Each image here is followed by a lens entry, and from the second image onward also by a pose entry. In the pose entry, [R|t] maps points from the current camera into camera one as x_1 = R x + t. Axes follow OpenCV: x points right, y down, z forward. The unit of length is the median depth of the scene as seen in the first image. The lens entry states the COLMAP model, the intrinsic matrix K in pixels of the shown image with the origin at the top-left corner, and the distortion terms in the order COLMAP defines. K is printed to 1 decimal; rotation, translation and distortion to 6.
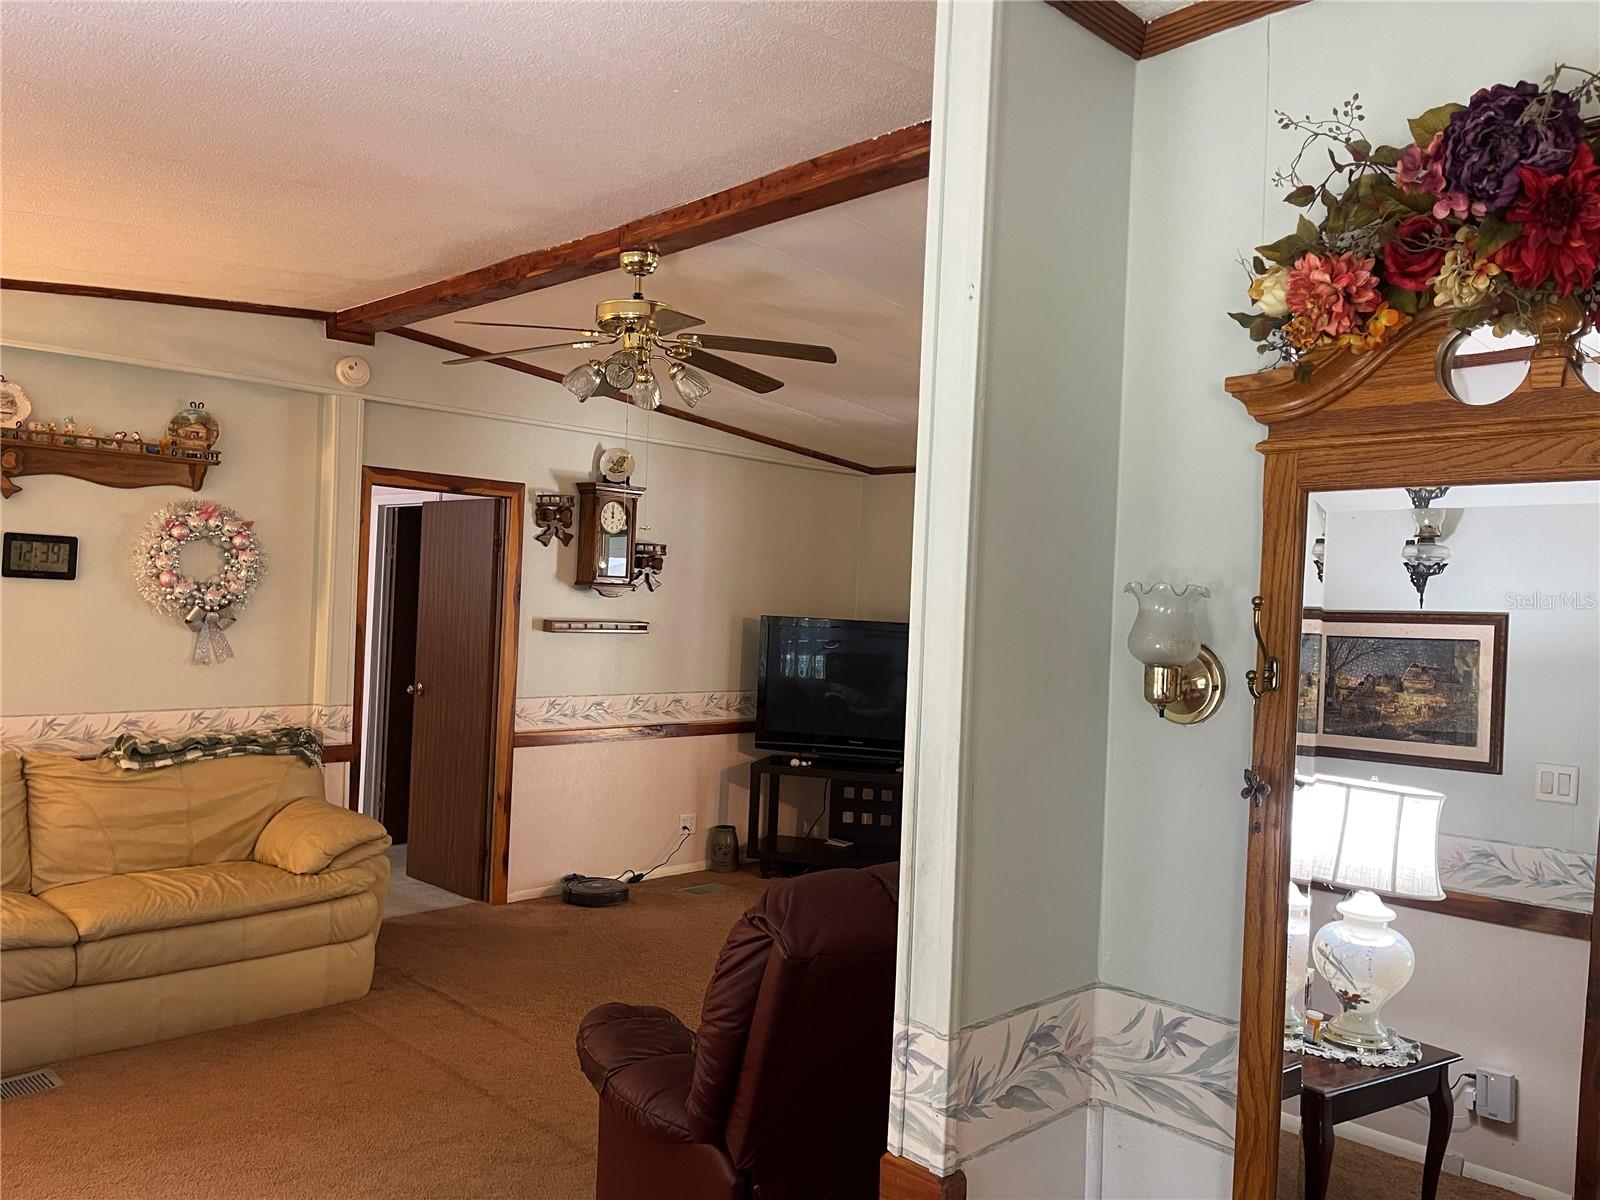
lens RADIAL K [[1220.9, 0, 810.5], [0, 1220.9, 603.6], [0, 0, 1]] dist [0.073482, -0.099318]
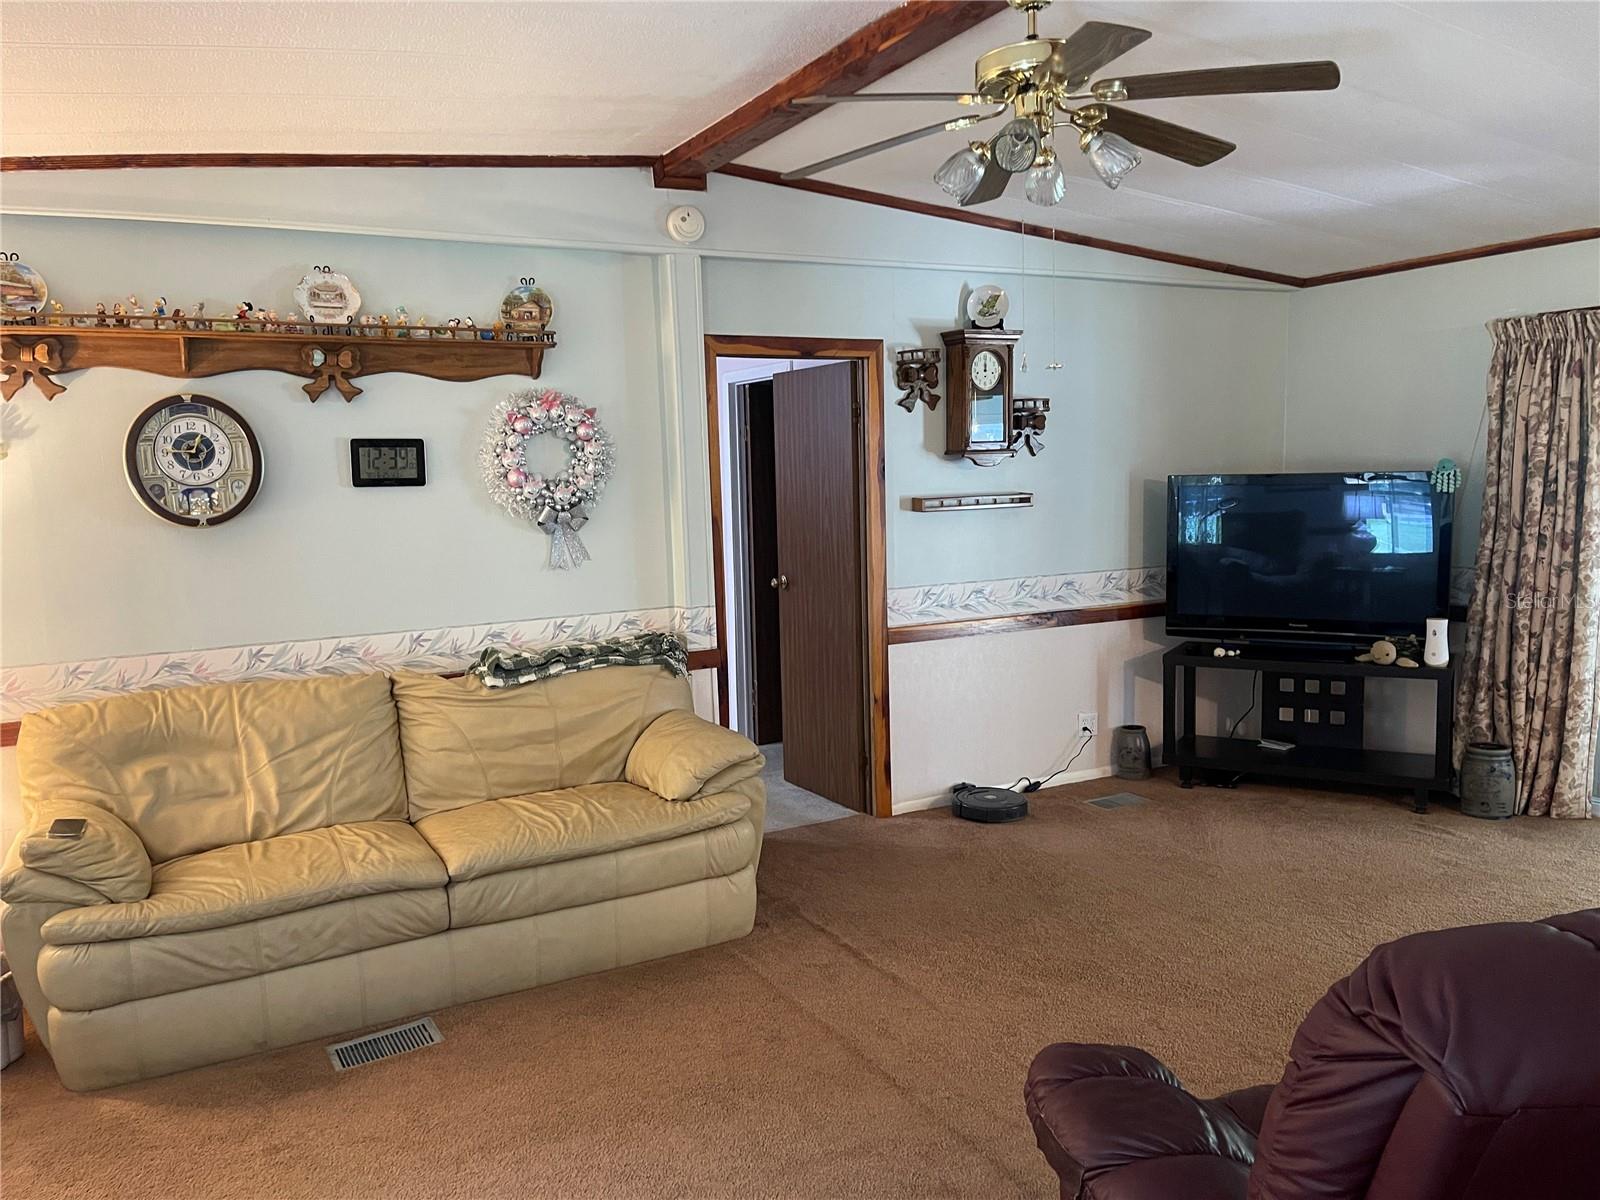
lens RADIAL K [[1220.9, 0, 801.8], [0, 1220.9, 630.9], [0, 0, 1]] dist [0.073482, -0.099318]
pose [[0.956110, -0.029416, -0.291527, -0.053363], [0.066402, 0.990815, 0.117800, -0.000918], [0.285384, -0.131988, 0.949281, 0.176783]]
